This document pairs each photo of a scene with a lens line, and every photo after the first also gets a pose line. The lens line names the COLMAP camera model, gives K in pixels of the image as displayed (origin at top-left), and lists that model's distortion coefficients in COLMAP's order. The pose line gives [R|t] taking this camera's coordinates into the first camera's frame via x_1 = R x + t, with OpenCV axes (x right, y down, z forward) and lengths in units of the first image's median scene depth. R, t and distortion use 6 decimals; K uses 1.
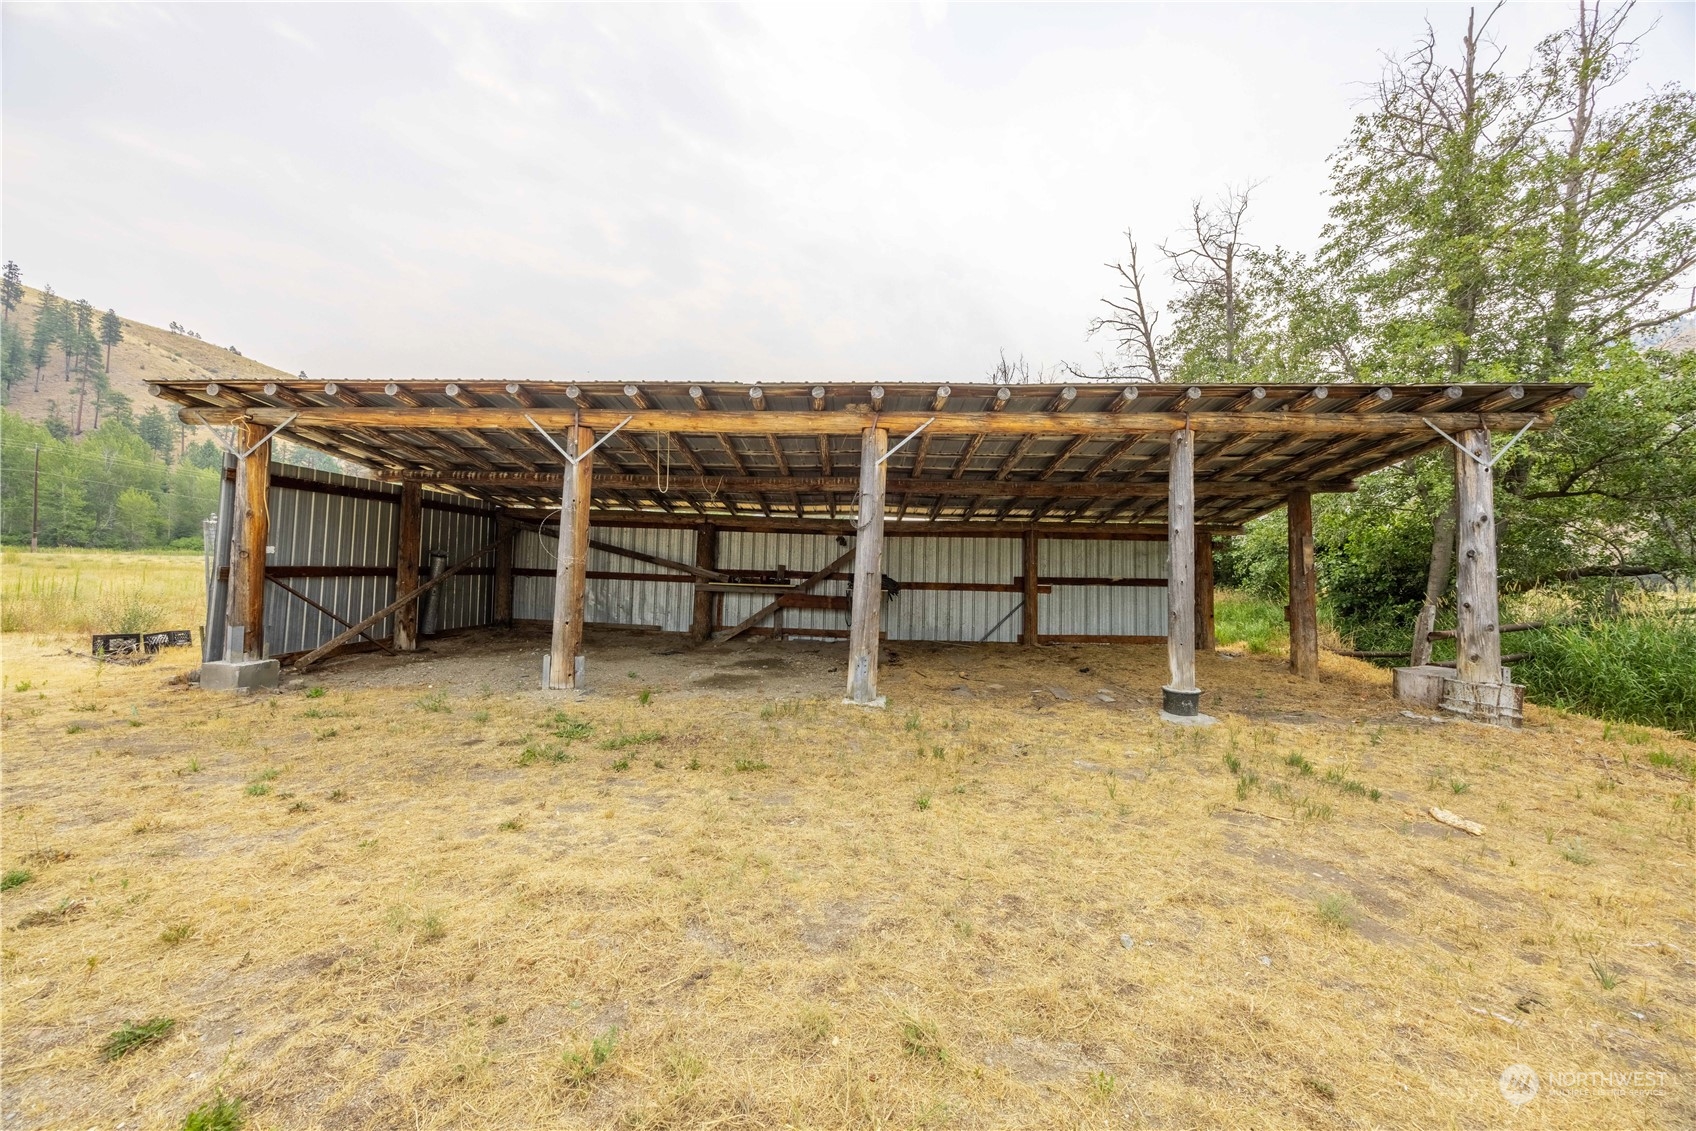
lens RADIAL K [[649.5, 0, 848.0], [0, 649.5, 565.5], [0, 0, 1]] dist [-0.001231, -0.000061]
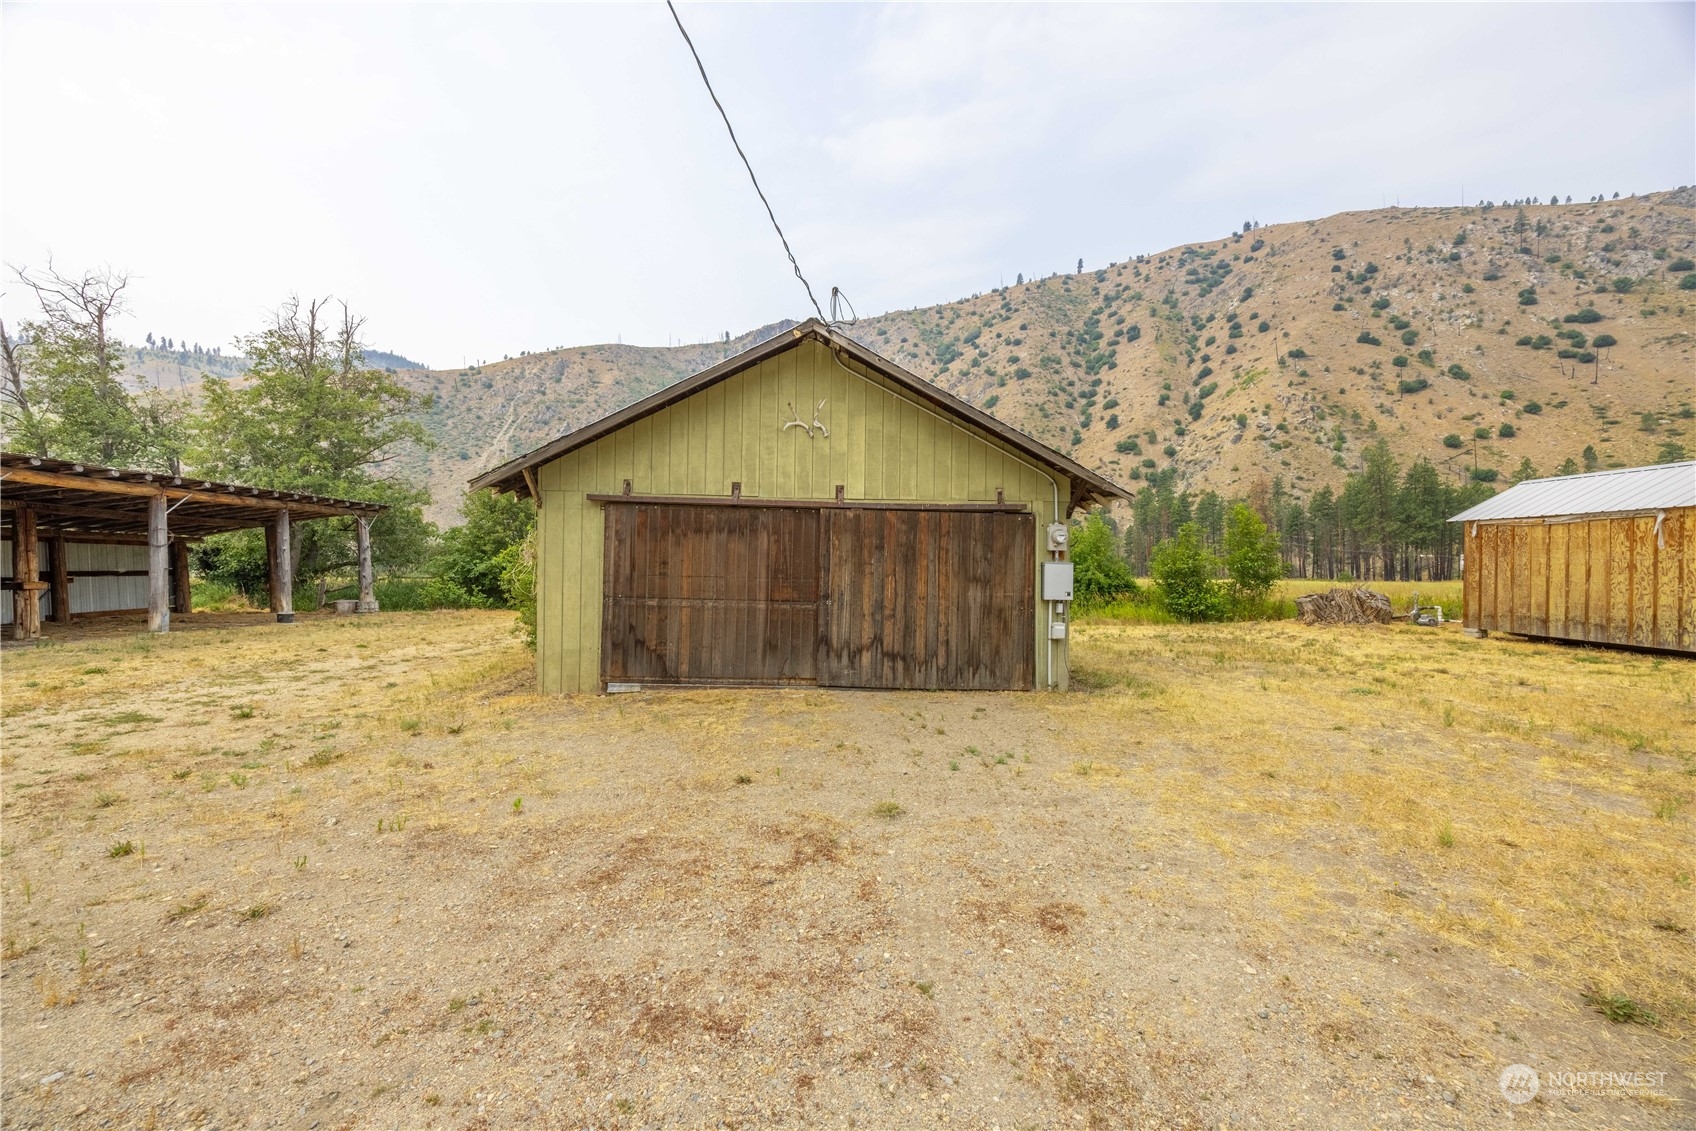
lens RADIAL K [[649.5, 0, 848.0], [0, 649.5, 565.5], [0, 0, 1]] dist [-0.001231, -0.000061]
pose [[-0.075727, -0.014322, 0.997026, -1.193506], [-0.005957, 0.999885, 0.013911, -0.022921], [-0.997111, -0.004886, -0.075804, -0.539218]]
